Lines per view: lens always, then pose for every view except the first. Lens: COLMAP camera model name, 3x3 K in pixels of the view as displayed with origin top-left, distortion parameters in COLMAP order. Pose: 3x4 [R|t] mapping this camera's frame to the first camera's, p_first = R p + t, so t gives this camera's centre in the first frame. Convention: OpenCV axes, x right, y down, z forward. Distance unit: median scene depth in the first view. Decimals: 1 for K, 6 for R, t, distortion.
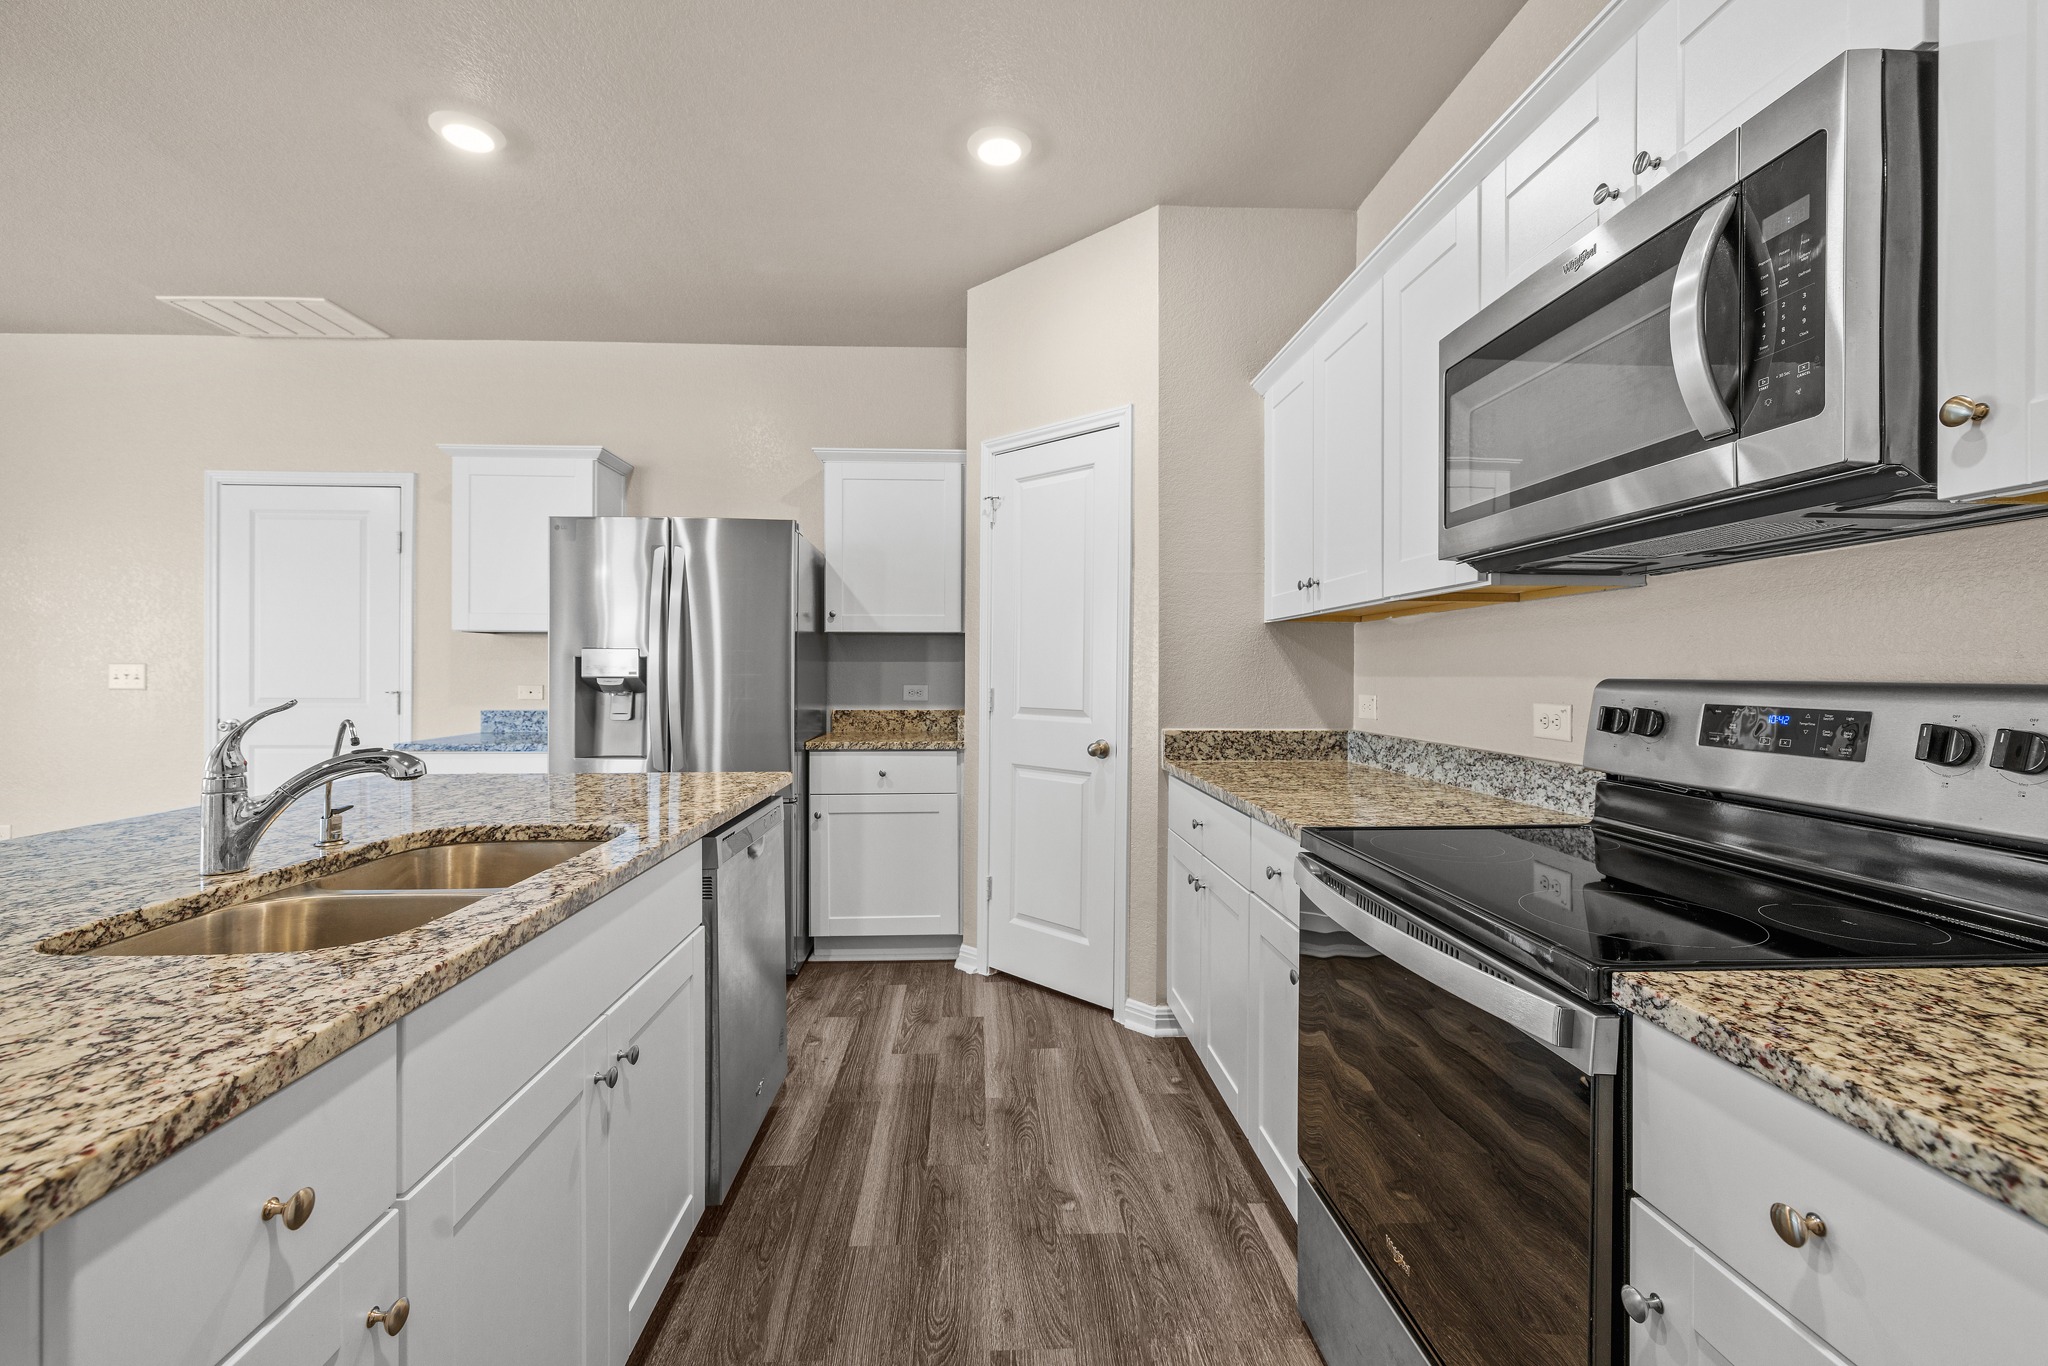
lens RADIAL K [[859.9, 0, 1005.5], [0, 859.9, 676.5], [0, 0, 1]] dist [0.002322, -0.000262]
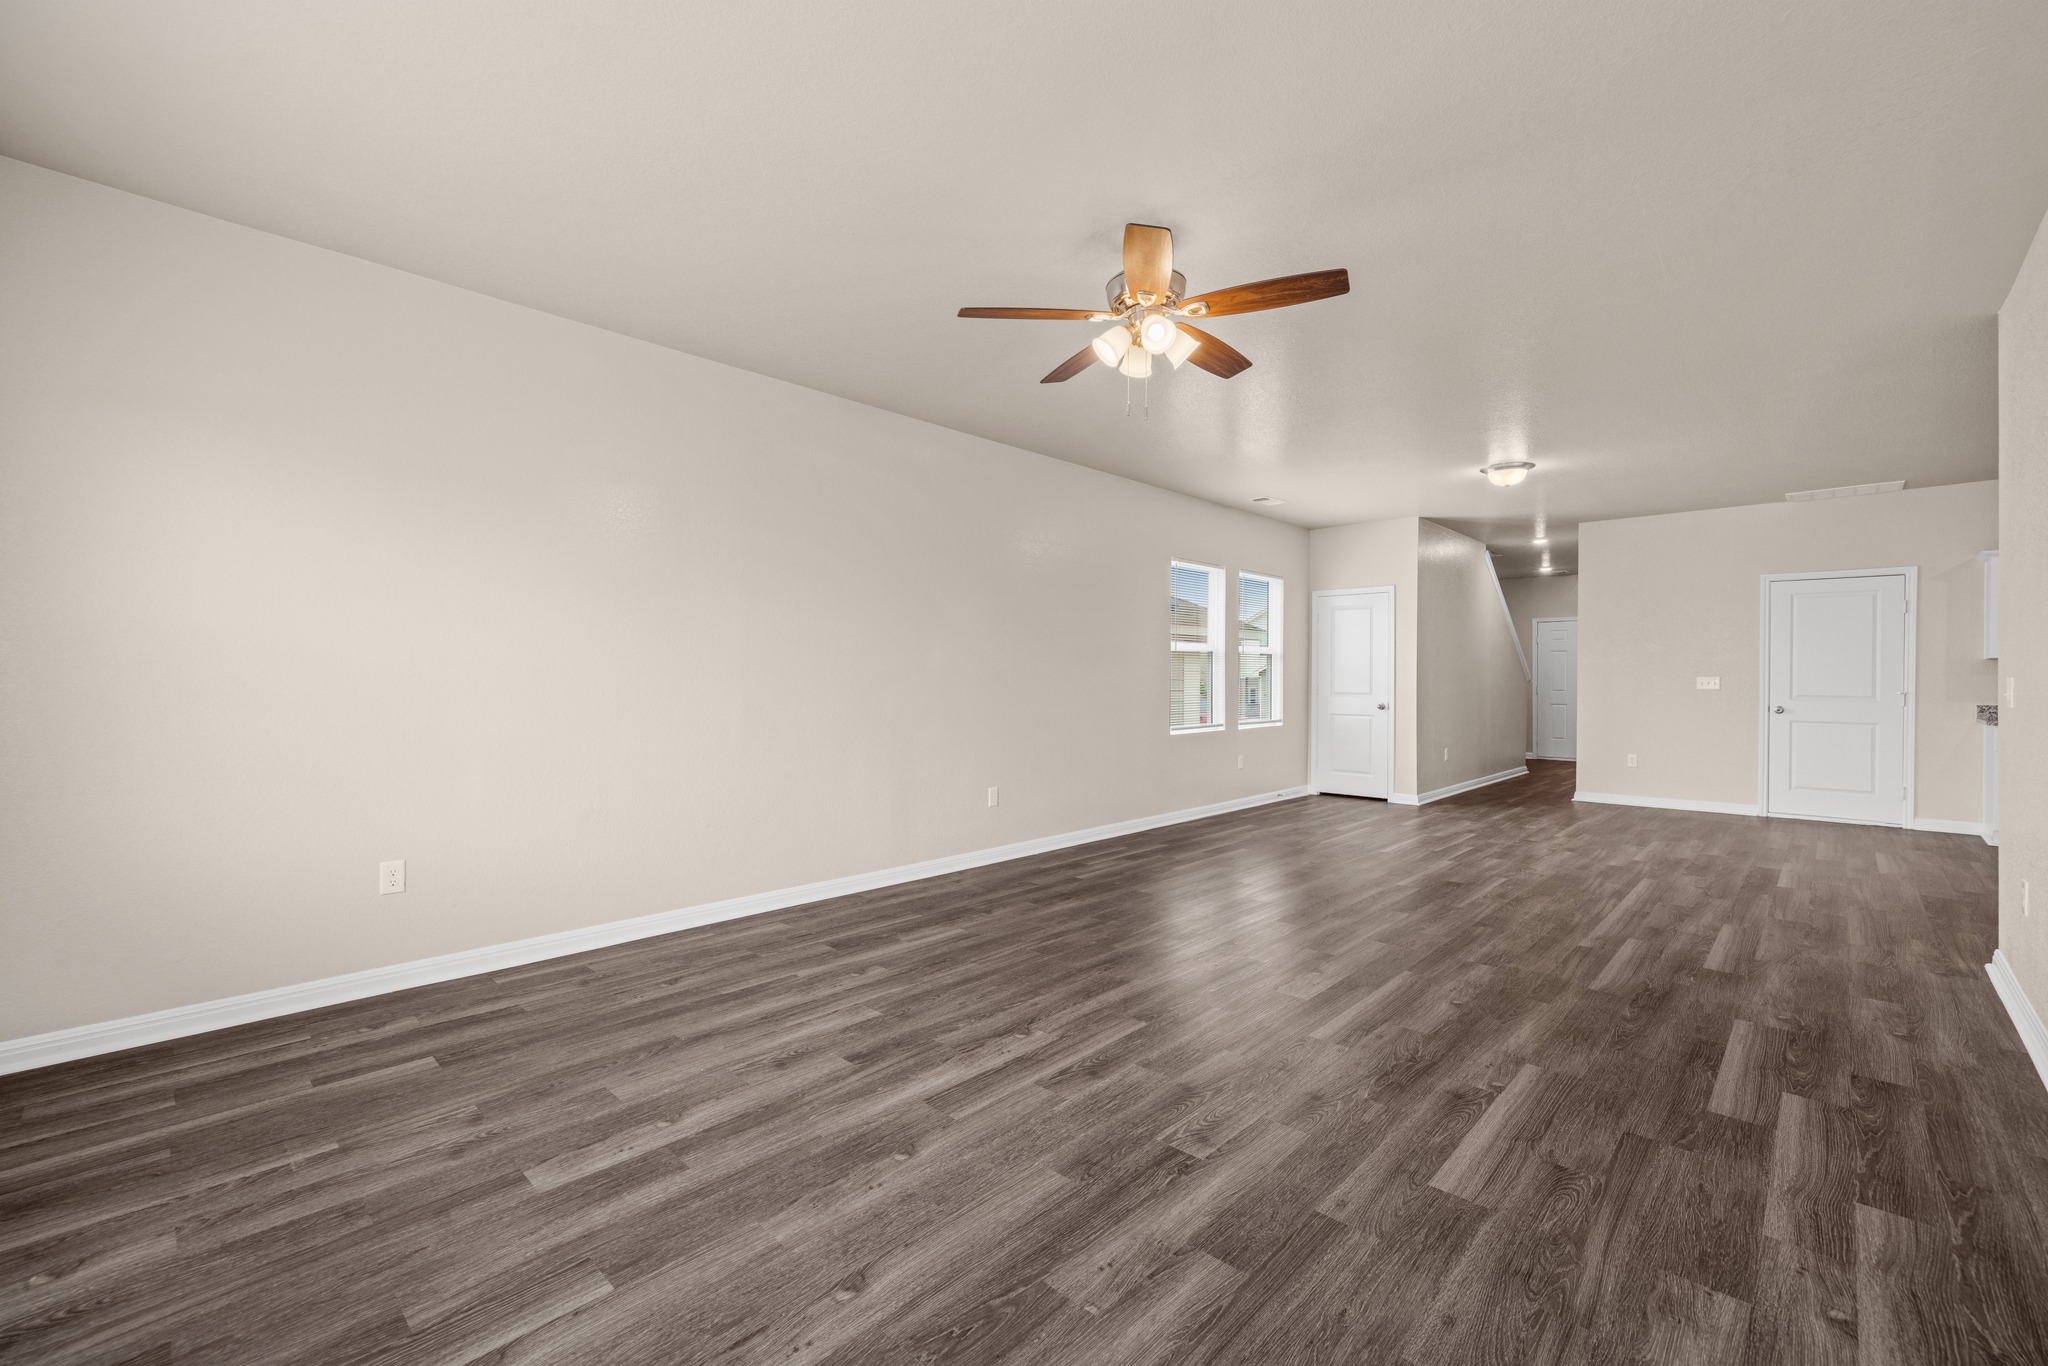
lens RADIAL K [[859.9, 0, 1007.7], [0, 859.9, 678.9], [0, 0, 1]] dist [0.002322, -0.000262]
pose [[0.686097, 0.002203, -0.727507, -0.918125], [-0.006105, 0.999978, -0.002729, 0.006964], [0.727485, 0.006314, 0.686095, -2.020685]]
